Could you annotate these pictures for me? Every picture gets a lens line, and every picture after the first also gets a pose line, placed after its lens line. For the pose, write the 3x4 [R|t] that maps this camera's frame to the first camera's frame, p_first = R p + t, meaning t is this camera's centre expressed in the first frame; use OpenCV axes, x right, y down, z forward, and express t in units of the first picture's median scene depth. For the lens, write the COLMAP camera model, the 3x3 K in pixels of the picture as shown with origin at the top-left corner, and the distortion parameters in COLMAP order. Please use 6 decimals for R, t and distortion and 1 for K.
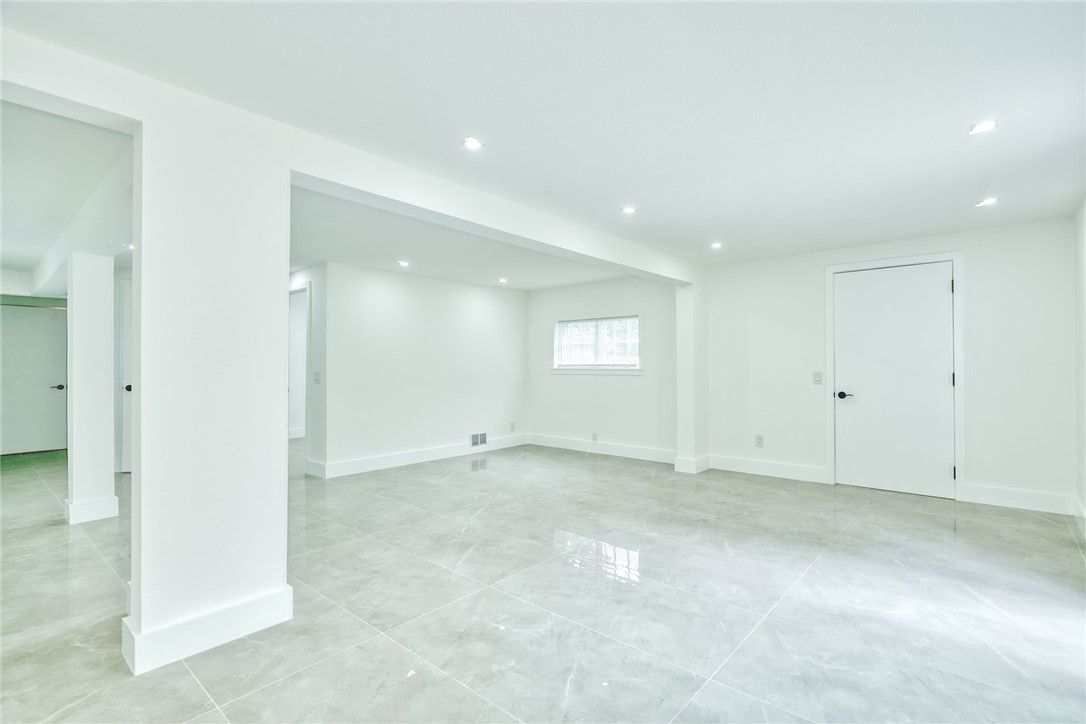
lens RADIAL K [[519.6, 0, 577.8], [0, 519.6, 359.4], [0, 0, 1]] dist [-0.003123, -0.000040]
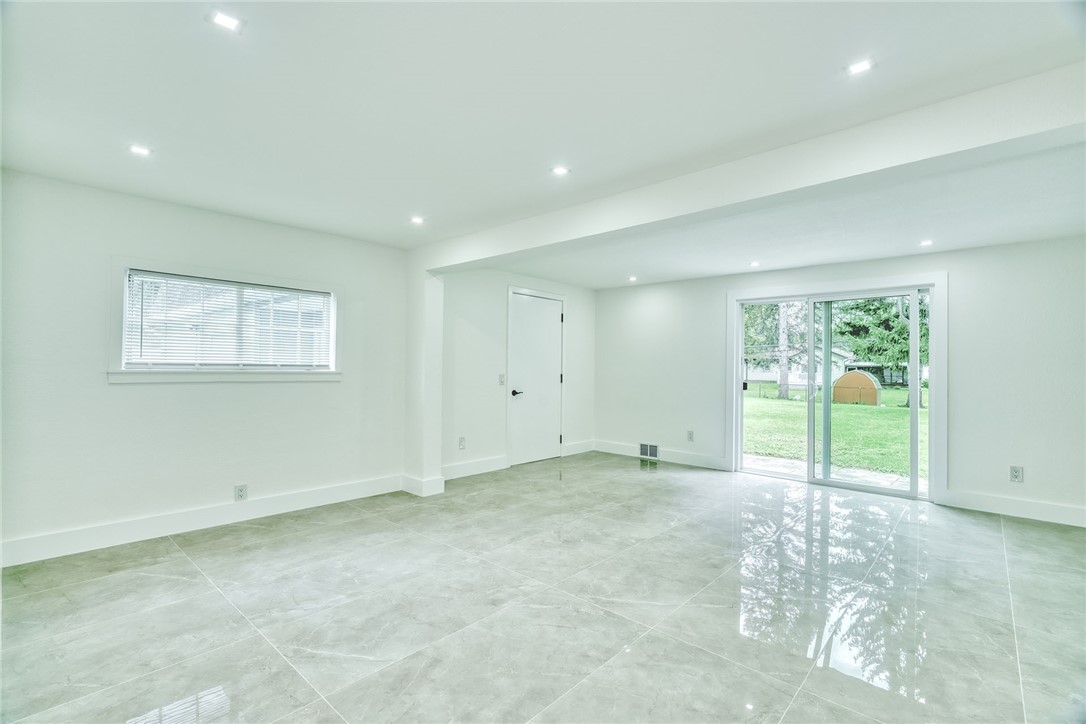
lens RADIAL K [[493.6, 0, 543.0], [0, 493.6, 362.0], [0, 0, 1]] dist [-0.003580, 0.000347]
pose [[0.042723, 0.014833, 0.998977, -0.728717], [-0.023886, 0.999619, -0.013821, 0.010944], [-0.998801, -0.023271, 0.043061, 0.980017]]
